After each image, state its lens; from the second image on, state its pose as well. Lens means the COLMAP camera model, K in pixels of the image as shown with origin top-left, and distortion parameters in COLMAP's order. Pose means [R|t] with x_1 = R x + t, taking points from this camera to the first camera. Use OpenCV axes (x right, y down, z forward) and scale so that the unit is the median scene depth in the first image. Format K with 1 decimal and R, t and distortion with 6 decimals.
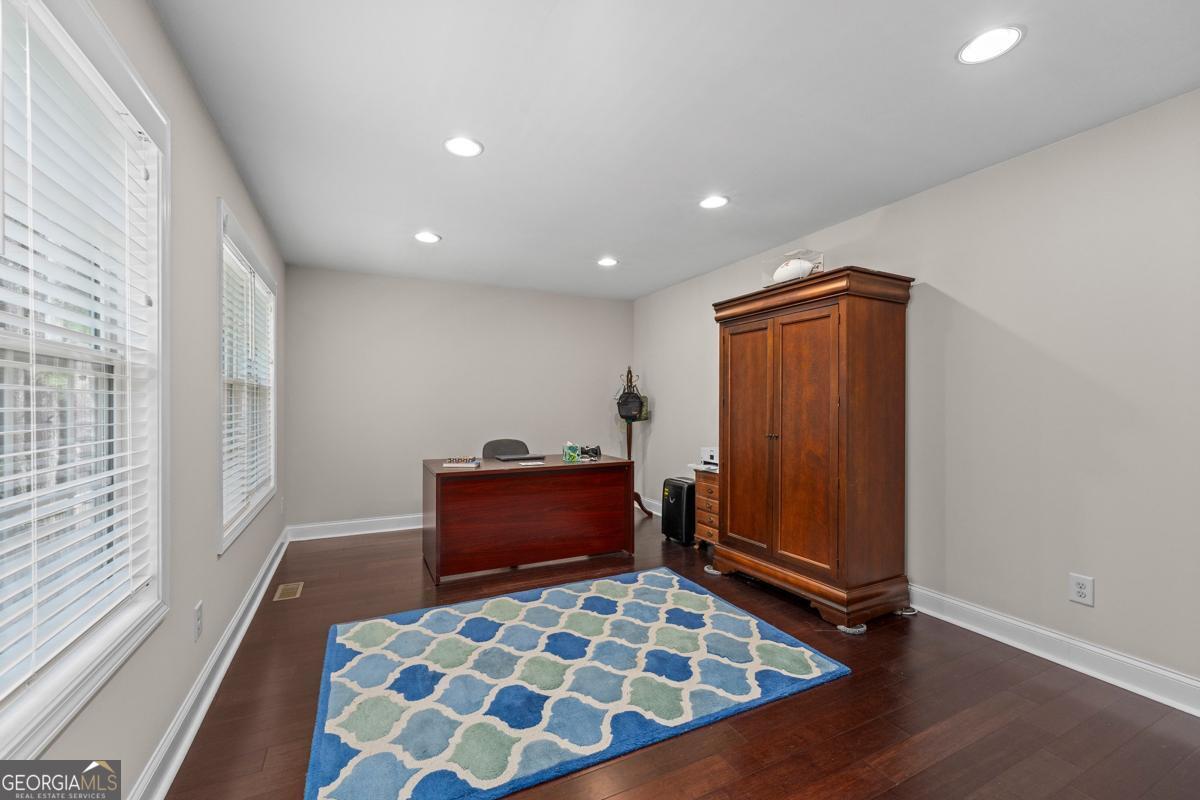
lens RADIAL K [[488.0, 0, 593.7], [0, 488.0, 403.0], [0, 0, 1]] dist [0.002876, -0.000372]
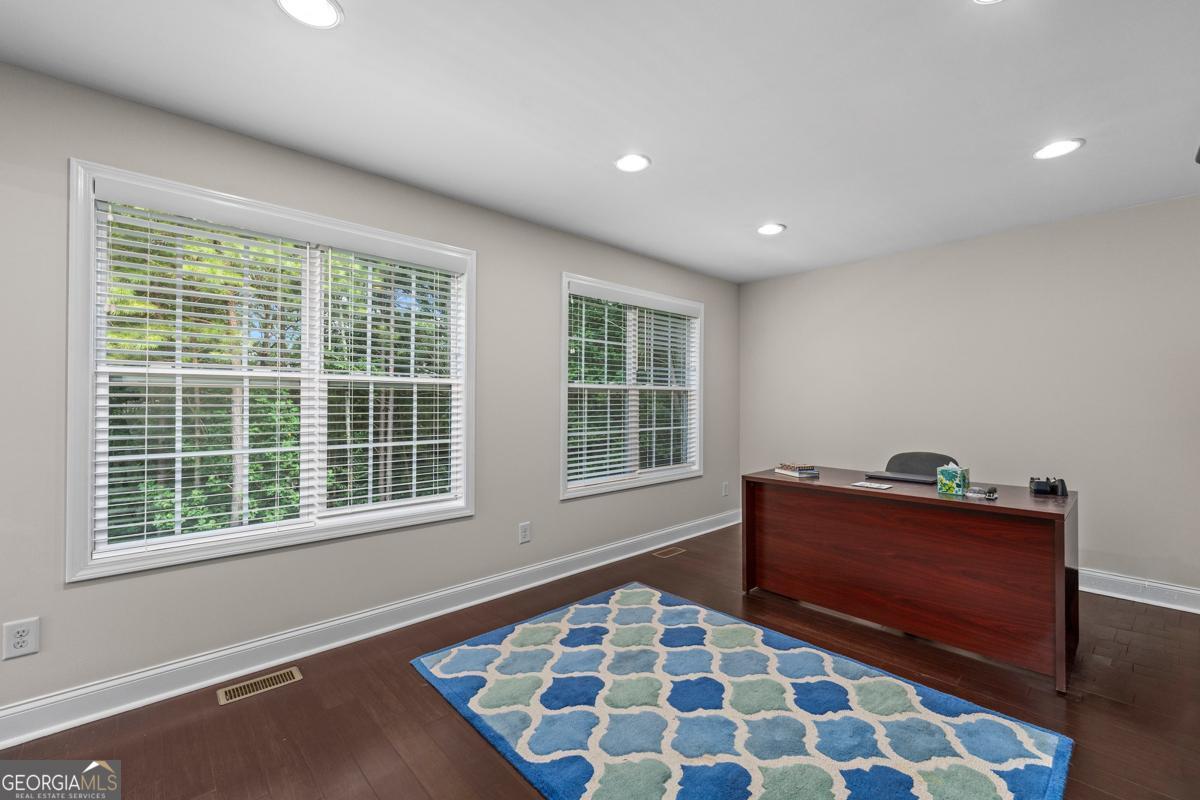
lens RADIAL K [[488.0, 0, 599.2], [0, 488.0, 399.1], [0, 0, 1]] dist [0.002876, -0.000372]
pose [[0.301714, -0.007617, -0.953368, 0.682961], [0.000586, 0.999969, -0.007804, -0.001829], [0.953398, 0.001796, 0.301709, 0.577314]]
